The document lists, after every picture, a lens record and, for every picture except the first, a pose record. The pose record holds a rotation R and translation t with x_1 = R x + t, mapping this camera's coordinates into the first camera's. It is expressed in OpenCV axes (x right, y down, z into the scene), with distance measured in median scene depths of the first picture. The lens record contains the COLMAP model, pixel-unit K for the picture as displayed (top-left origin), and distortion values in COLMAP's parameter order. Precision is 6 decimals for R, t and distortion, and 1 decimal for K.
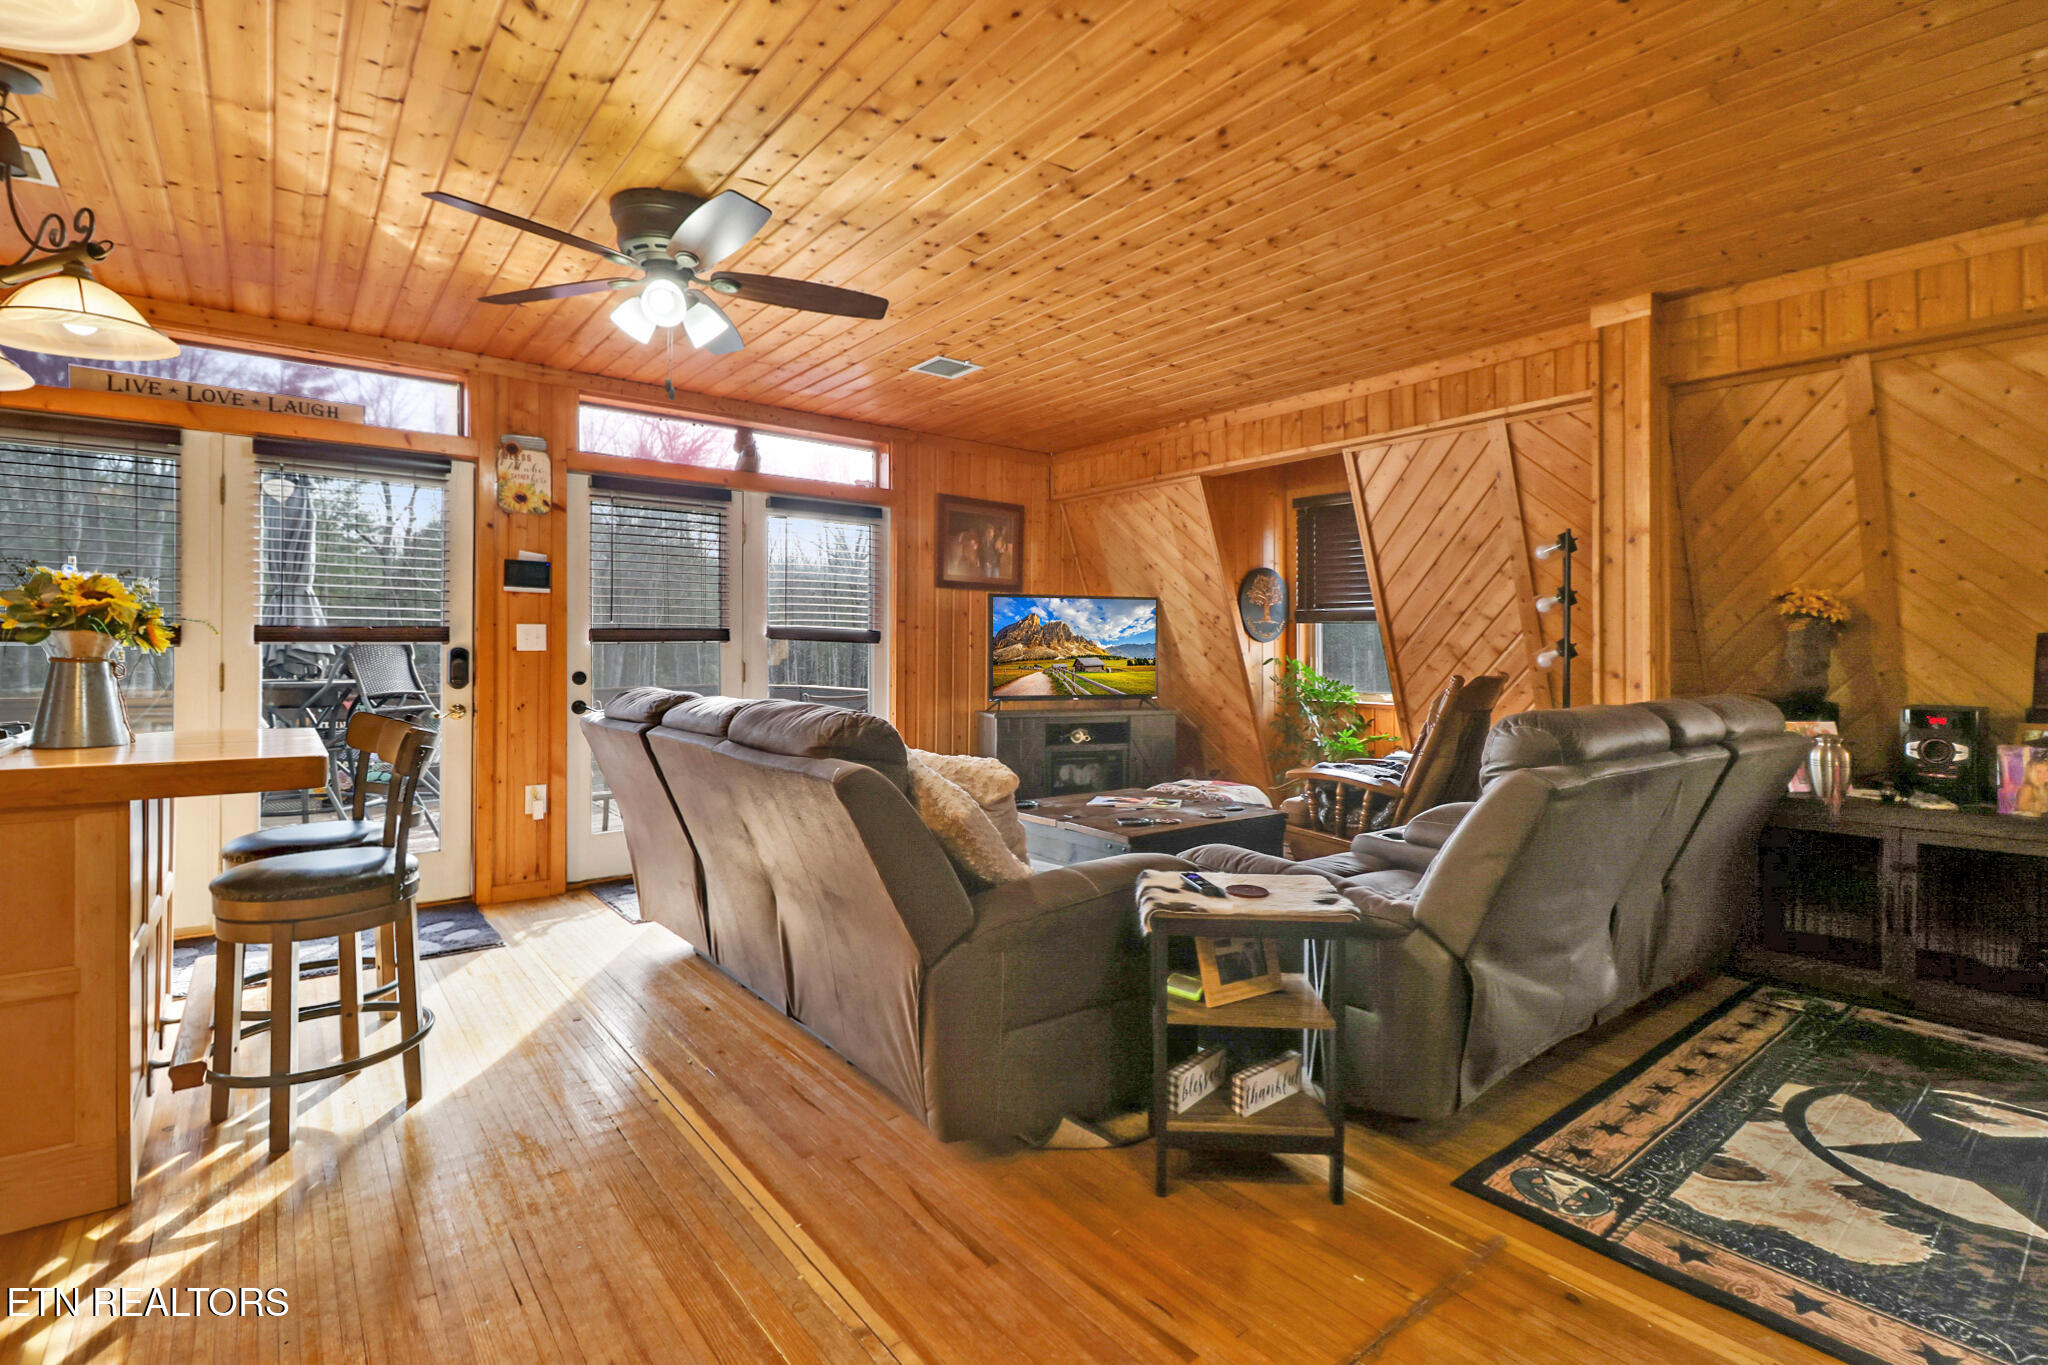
lens RADIAL K [[955.1, 0, 1022.6], [0, 955.1, 633.8], [0, 0, 1]] dist [-0.017183, -0.000402]
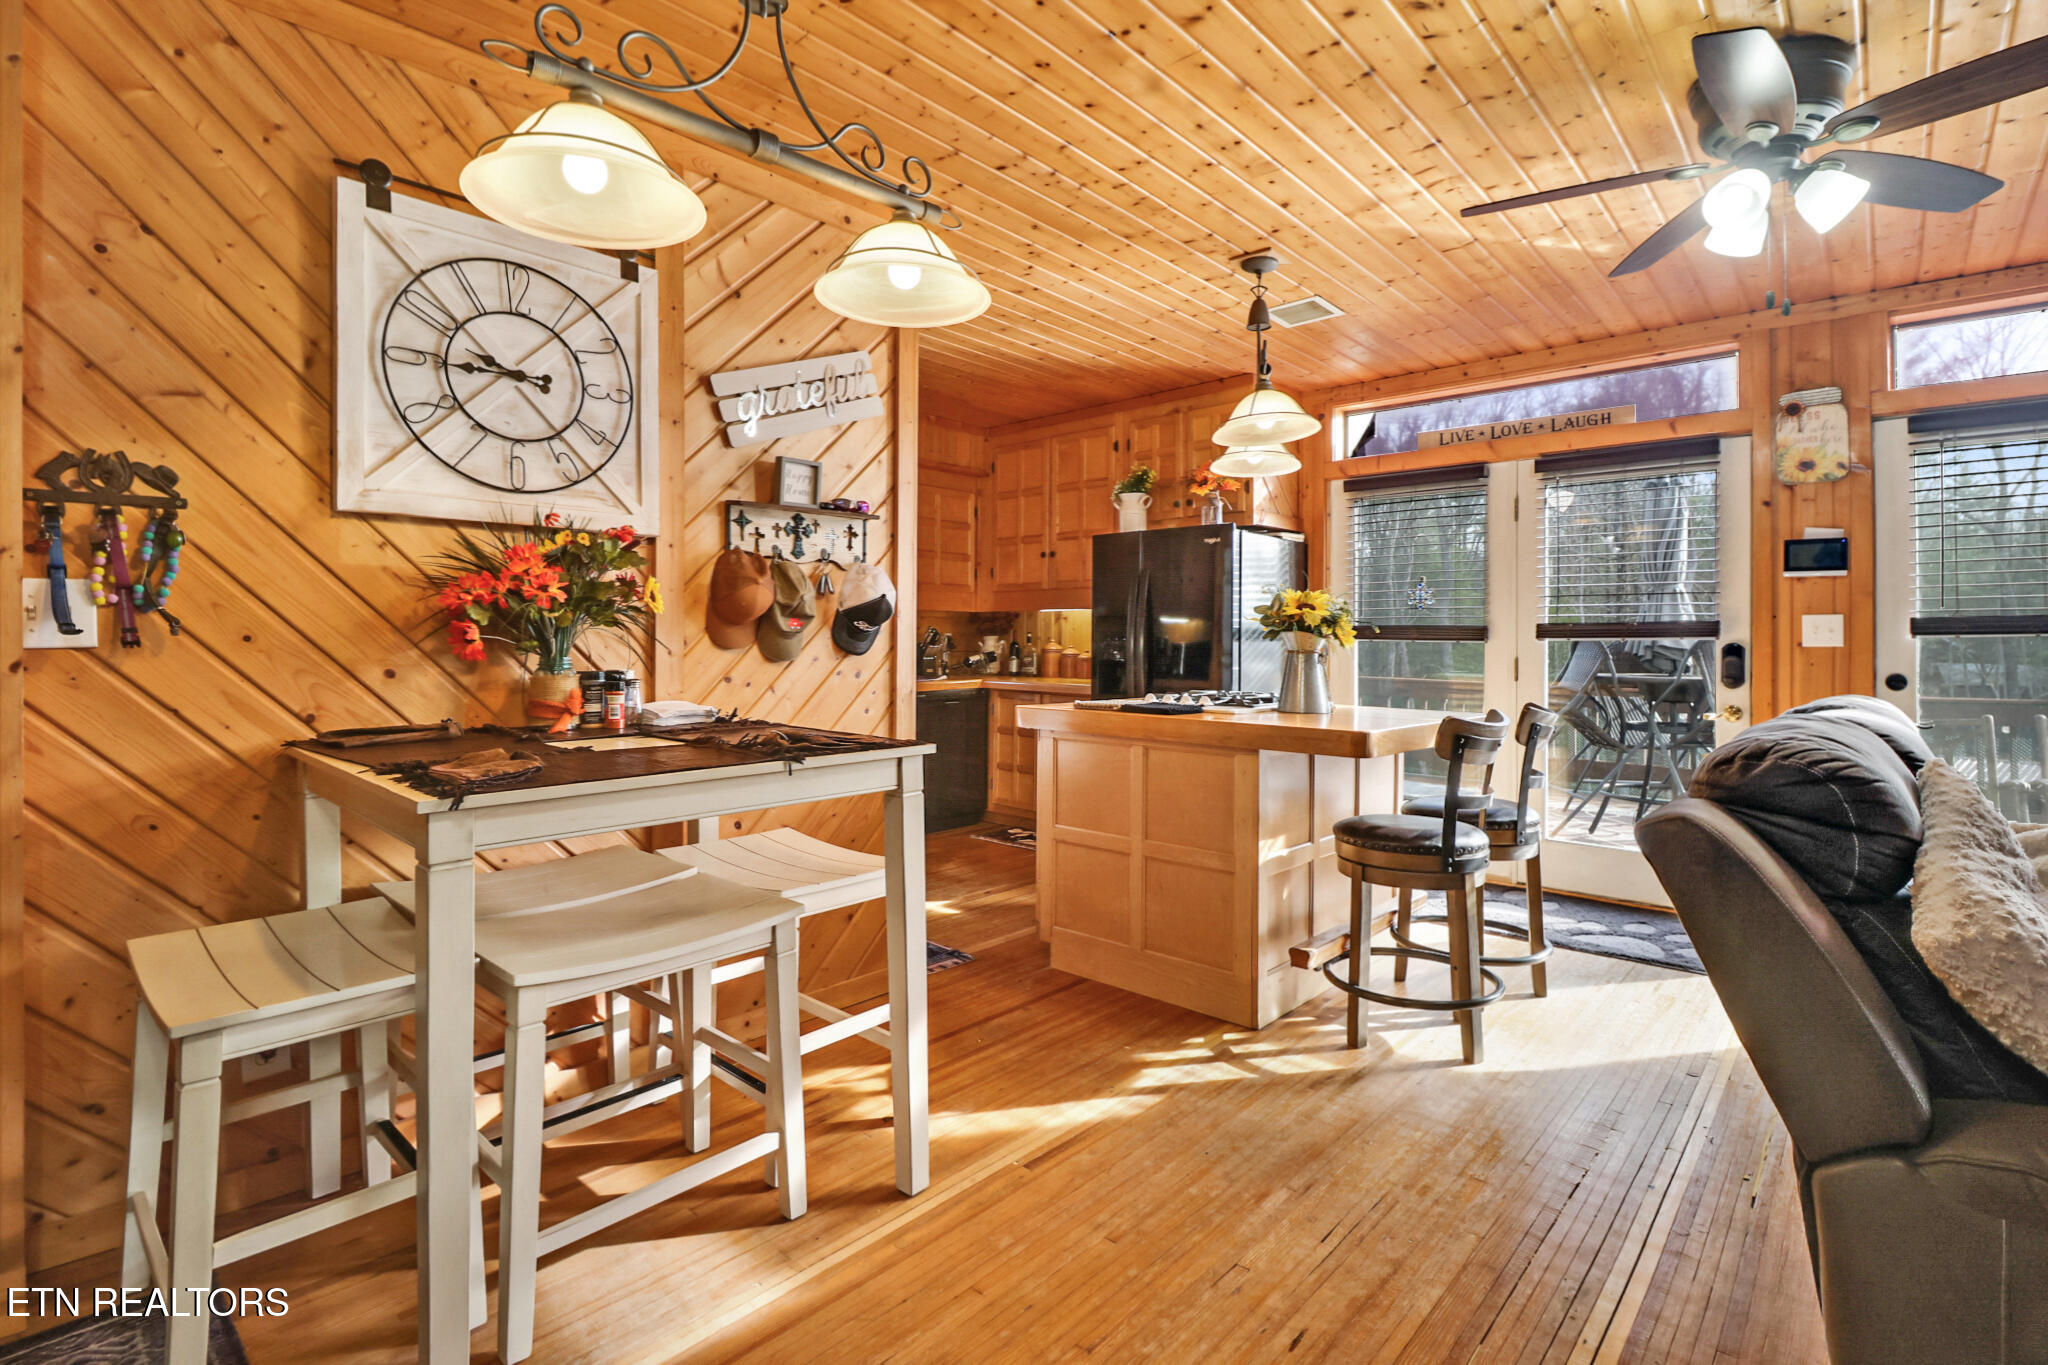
lens RADIAL K [[945.3, 0, 1035.3], [0, 945.3, 649.6], [0, 0, 1]] dist [-0.000515, -0.015180]
pose [[0.161566, 0.003447, -0.986856, 0.184345], [0.016179, 0.999850, 0.006141, 0.004349], [0.986729, -0.016959, 0.161486, 0.189582]]
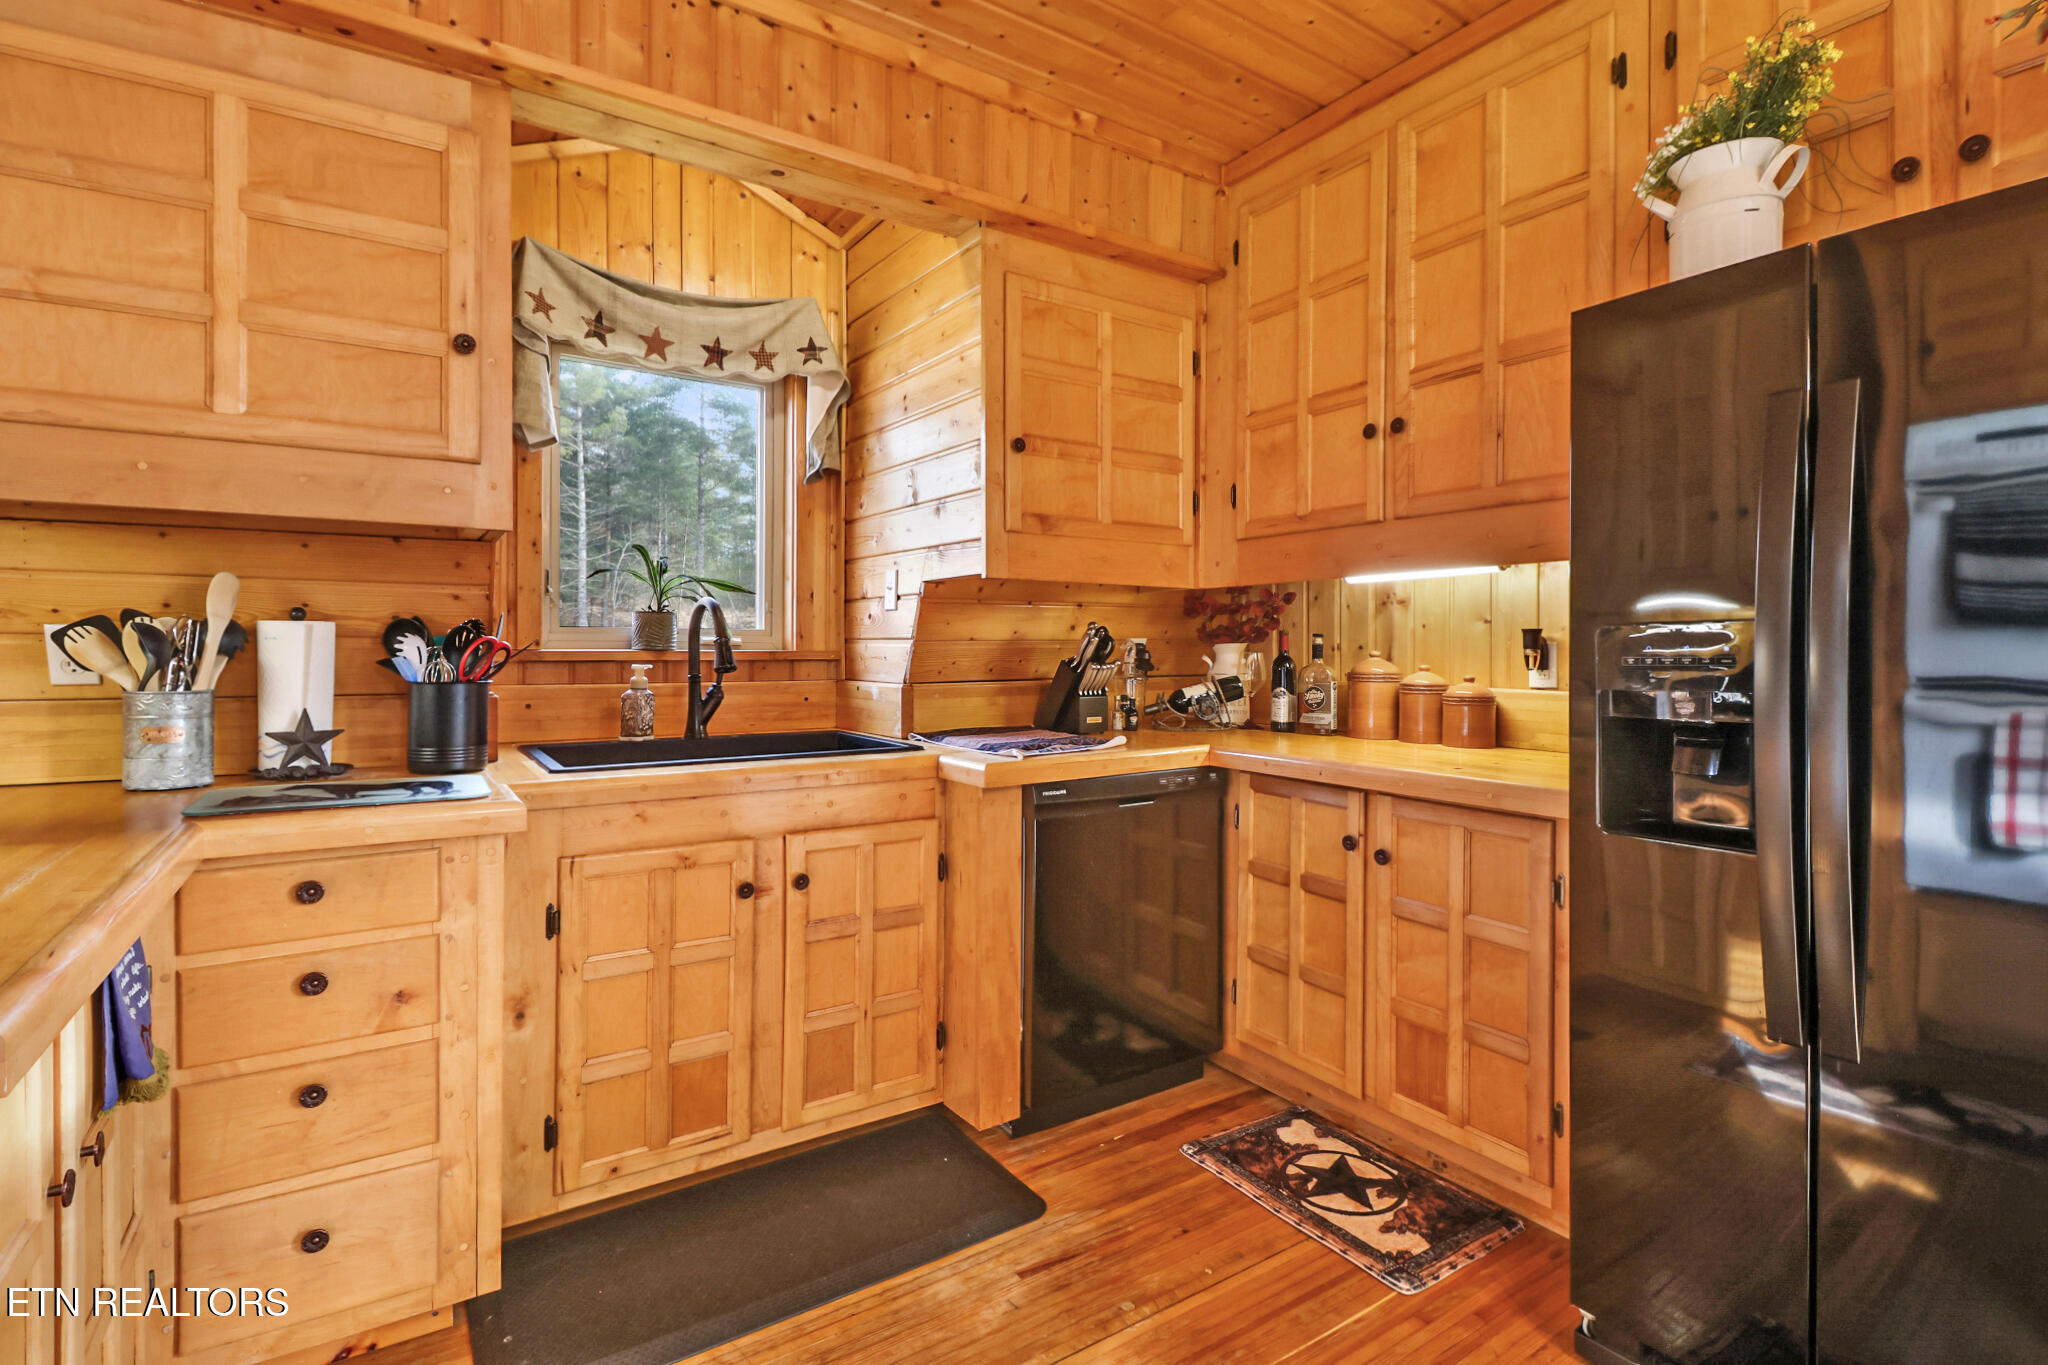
lens RADIAL K [[945.3, 0, 1035.3], [0, 945.3, 649.6], [0, 0, 1]] dist [-0.000515, -0.015180]
pose [[-0.075817, -0.005421, -0.997107, -0.572553], [0.018765, 0.999800, -0.006862, -0.002221], [0.996945, -0.019231, -0.075700, 0.269367]]
